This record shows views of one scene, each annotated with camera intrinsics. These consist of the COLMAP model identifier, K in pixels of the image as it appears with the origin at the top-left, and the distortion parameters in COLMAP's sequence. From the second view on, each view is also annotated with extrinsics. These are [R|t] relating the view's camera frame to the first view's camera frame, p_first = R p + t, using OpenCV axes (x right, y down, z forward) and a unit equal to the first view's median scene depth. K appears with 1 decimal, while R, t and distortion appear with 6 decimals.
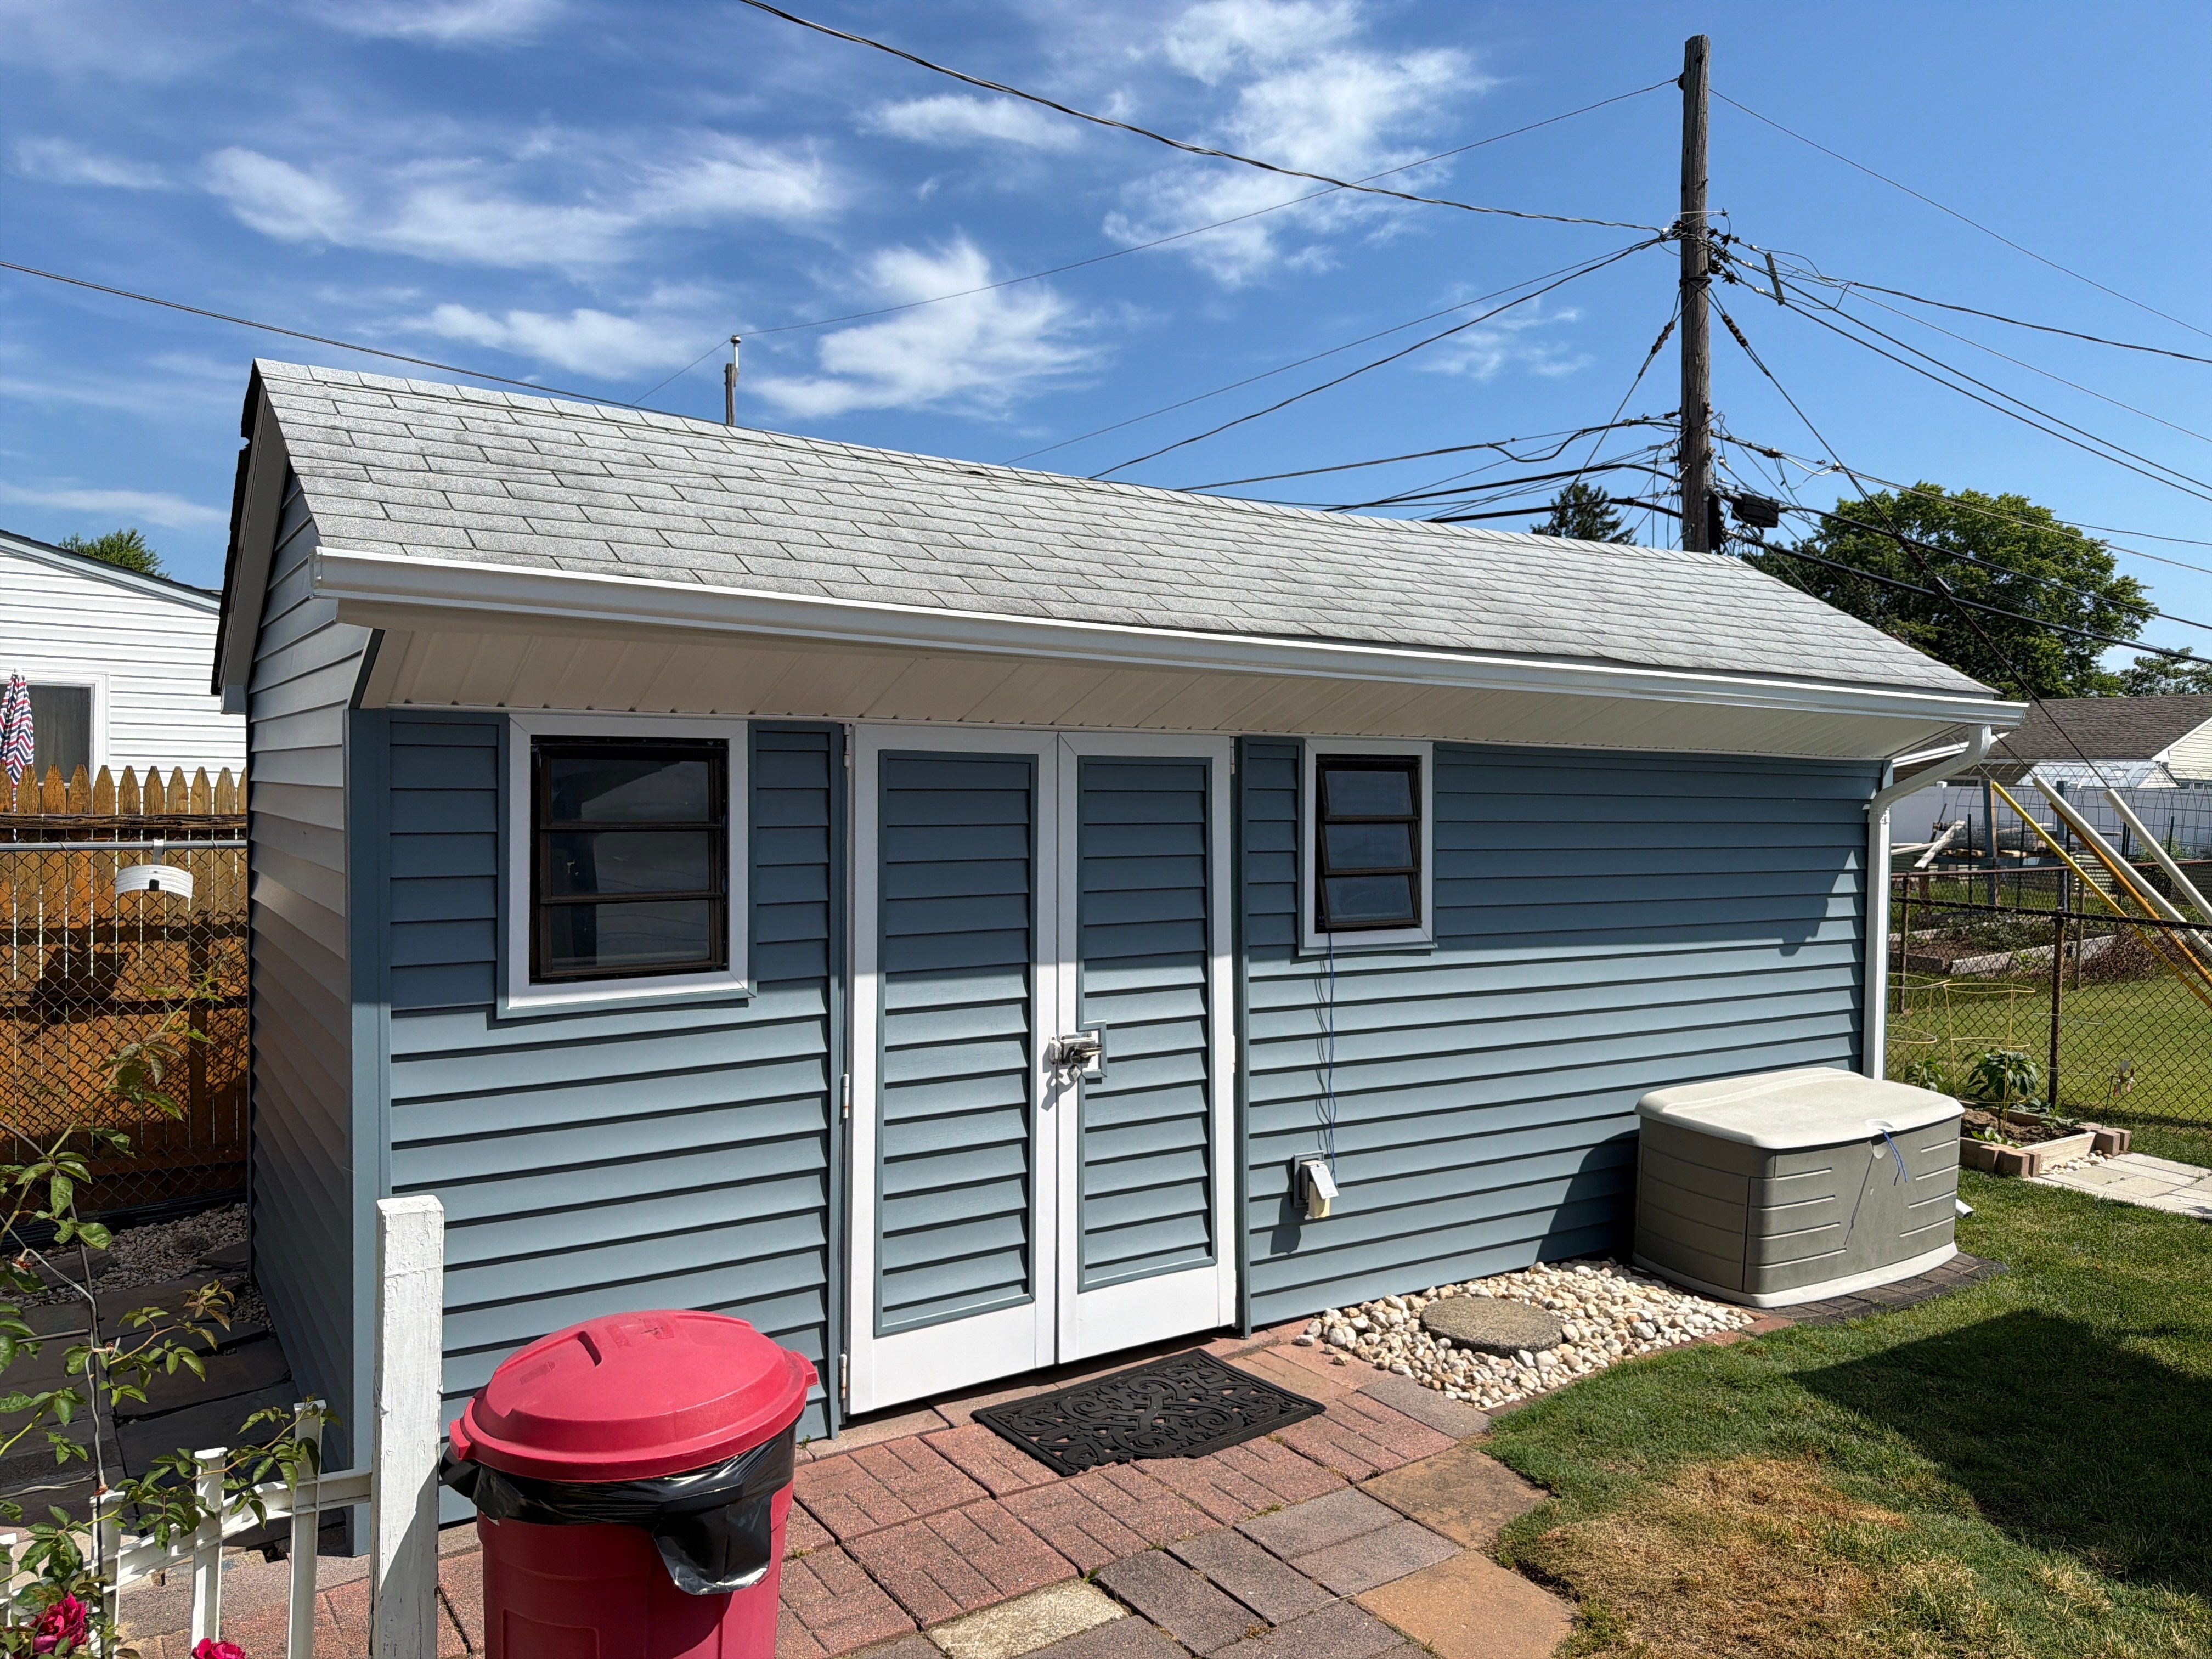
lens RADIAL K [[1595.6, 0, 1106.0], [0, 1595.6, 829.5], [0, 0, 1]] dist [0.013072, -0.002204]
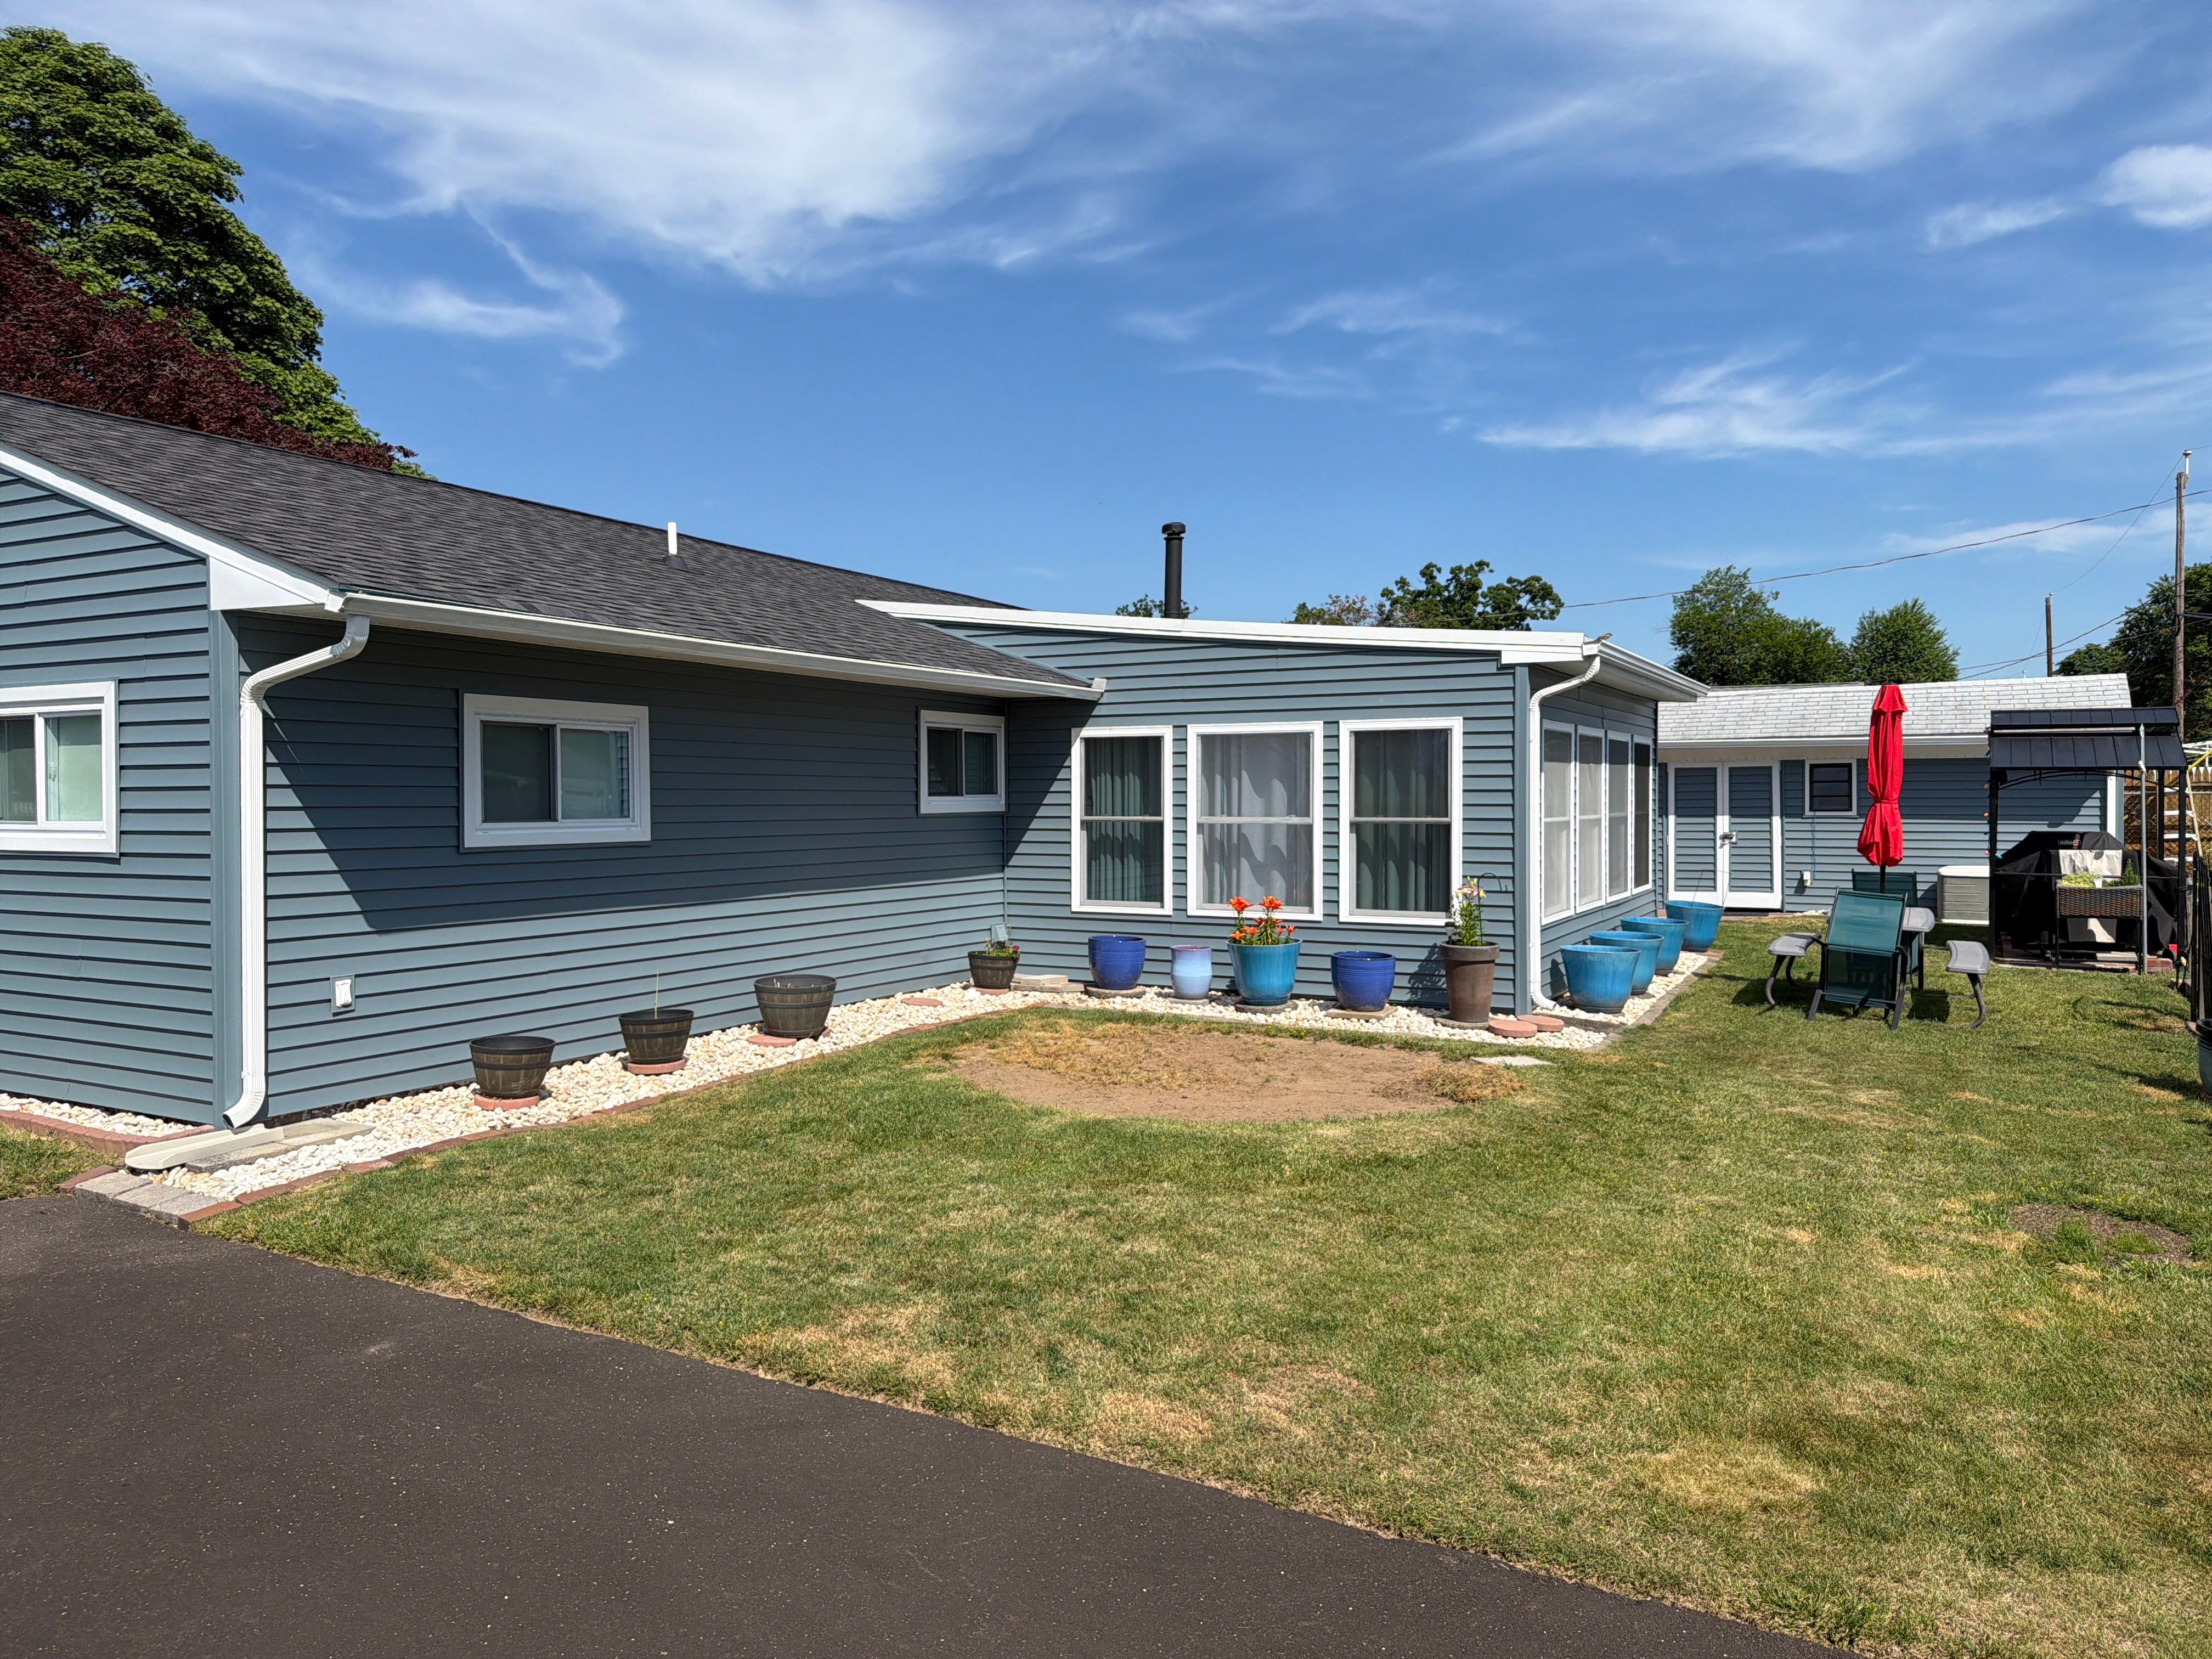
lens RADIAL K [[1554.3, 0, 1093.2], [0, 1554.3, 816.0], [0, 0, 1]] dist [0.083008, -0.113268]
pose [[0.465045, -0.006373, -0.885264, 2.786844], [-0.012642, 0.999824, -0.013839, 0.157235], [0.885197, 0.017628, 0.464883, -2.363842]]
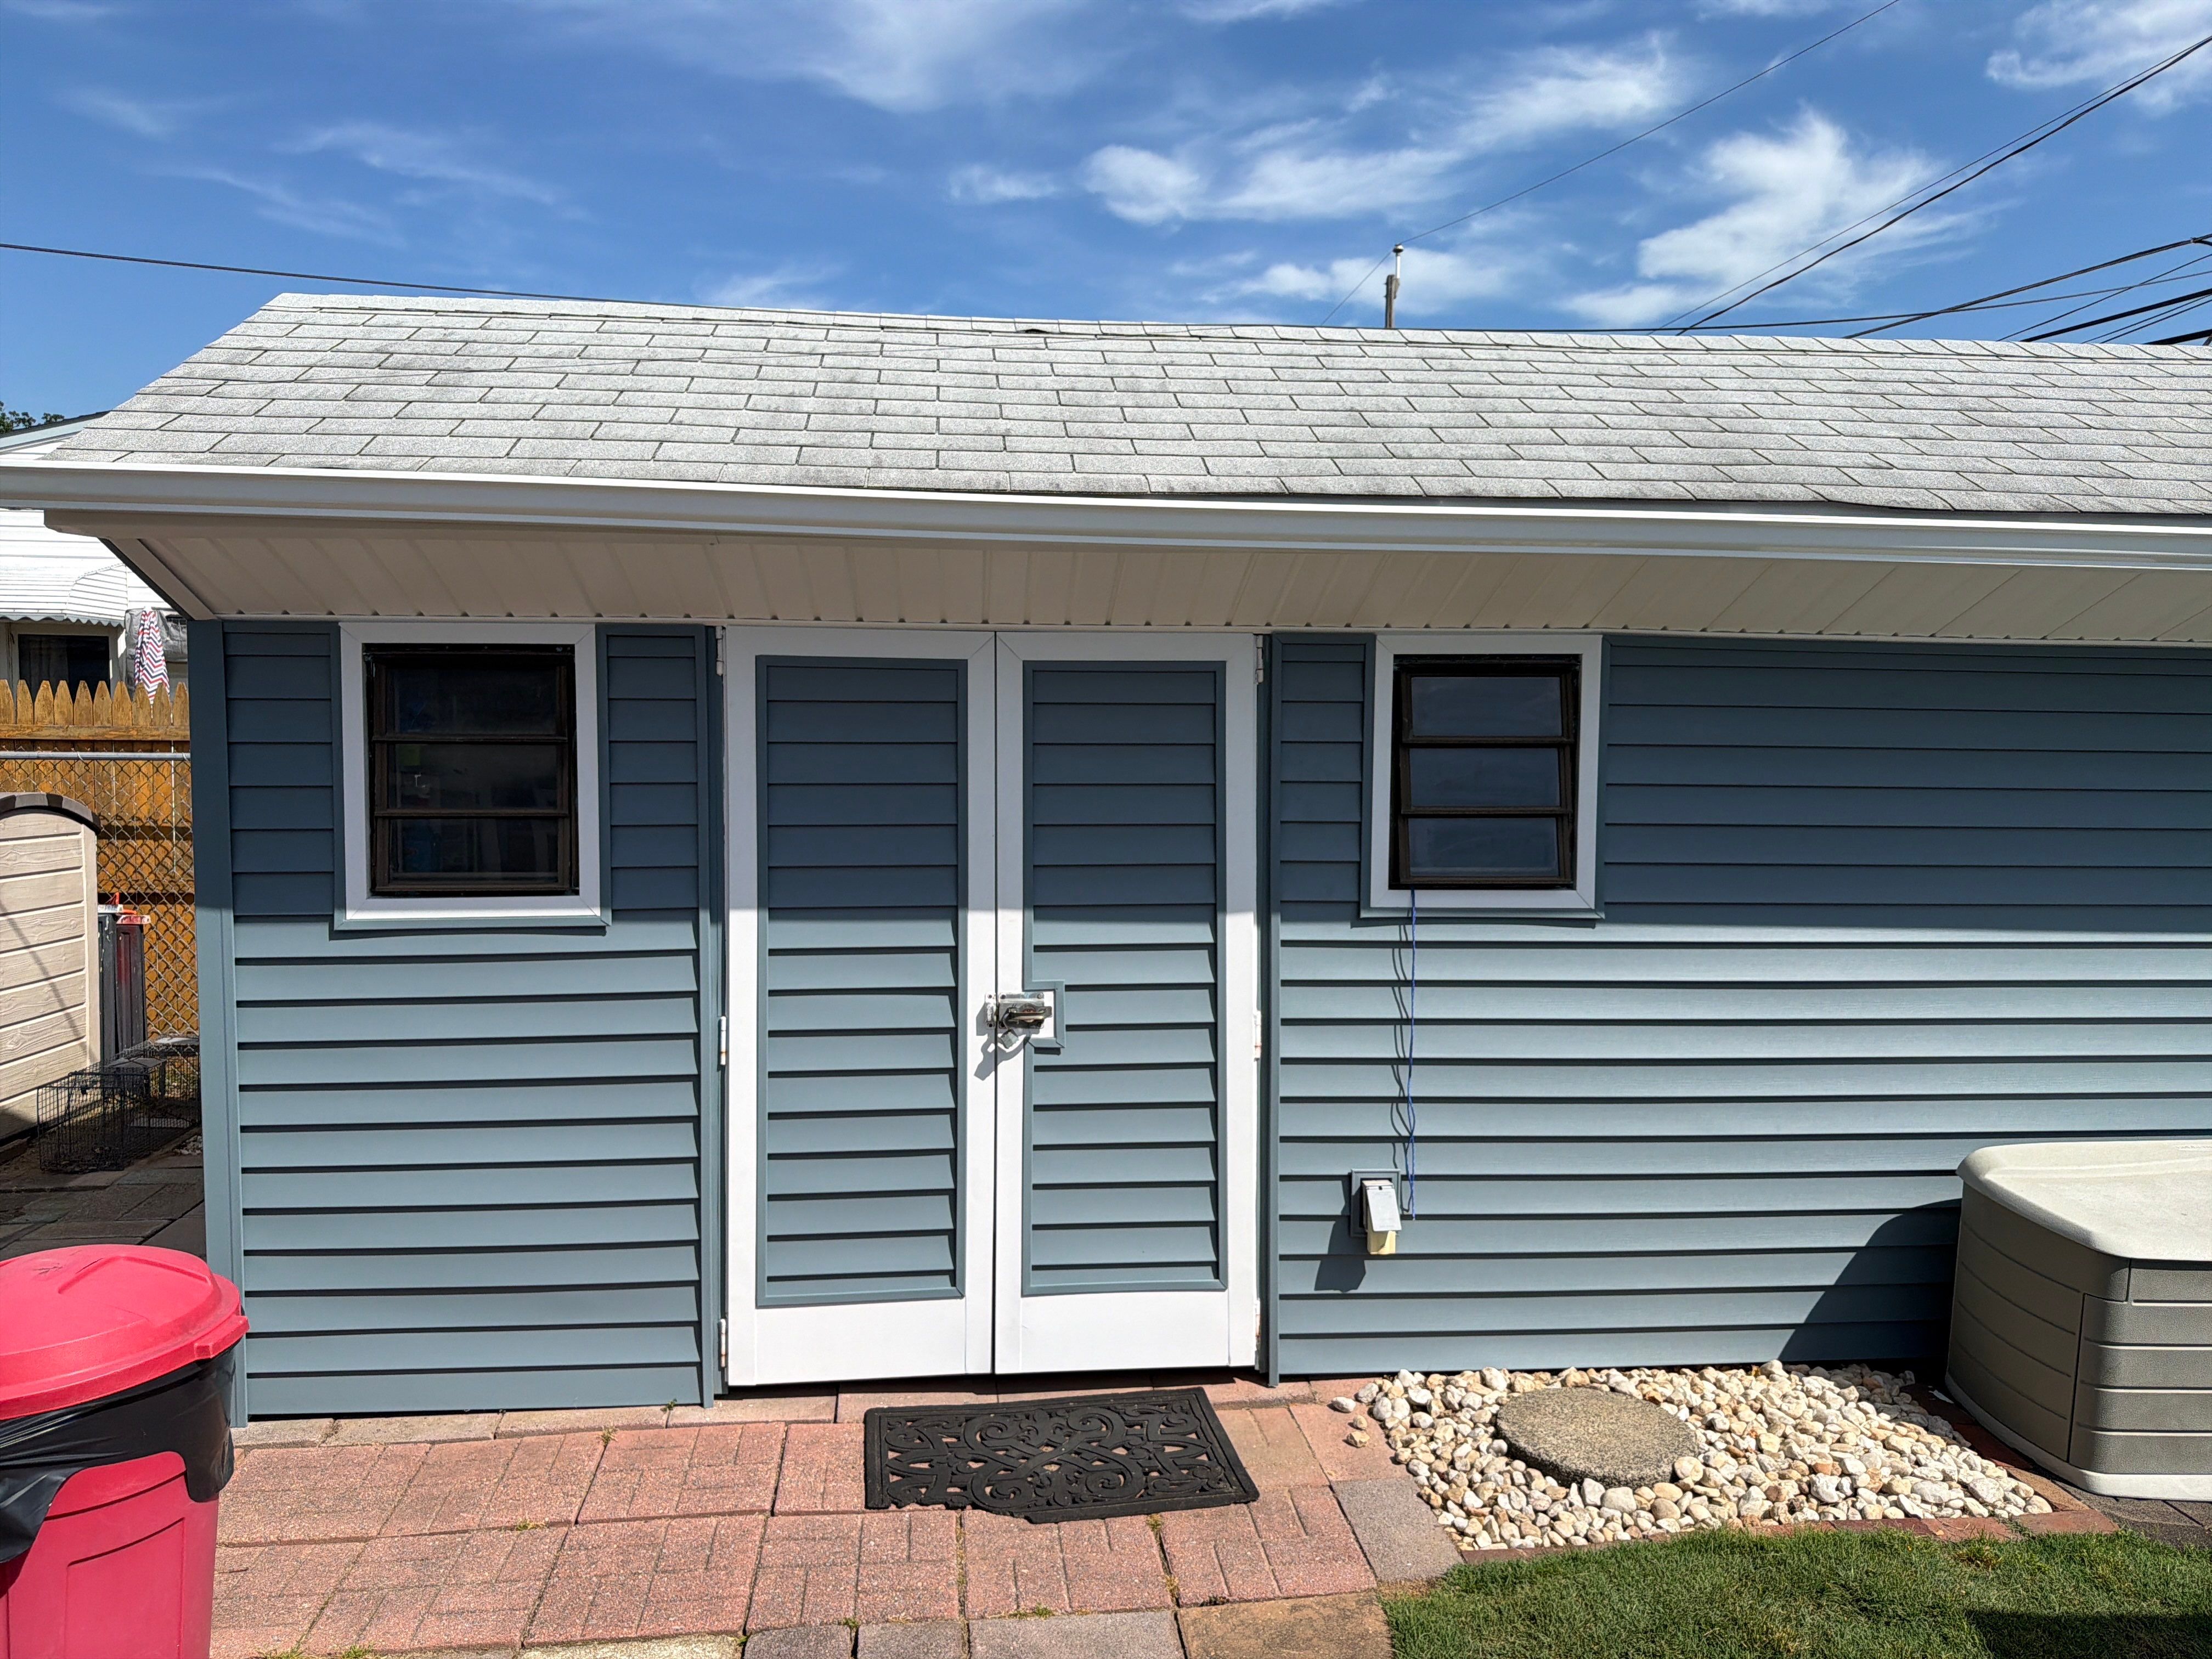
lens RADIAL K [[1588.4, 0, 1114.5], [0, 1588.4, 836.9], [0, 0, 1]] dist [-0.006014, -0.006221]
pose [[0.879251, 0.036893, -0.474927, 0.395046], [-0.013499, 0.998526, 0.052576, 0.001419], [0.476167, -0.039816, 0.878453, 0.277689]]
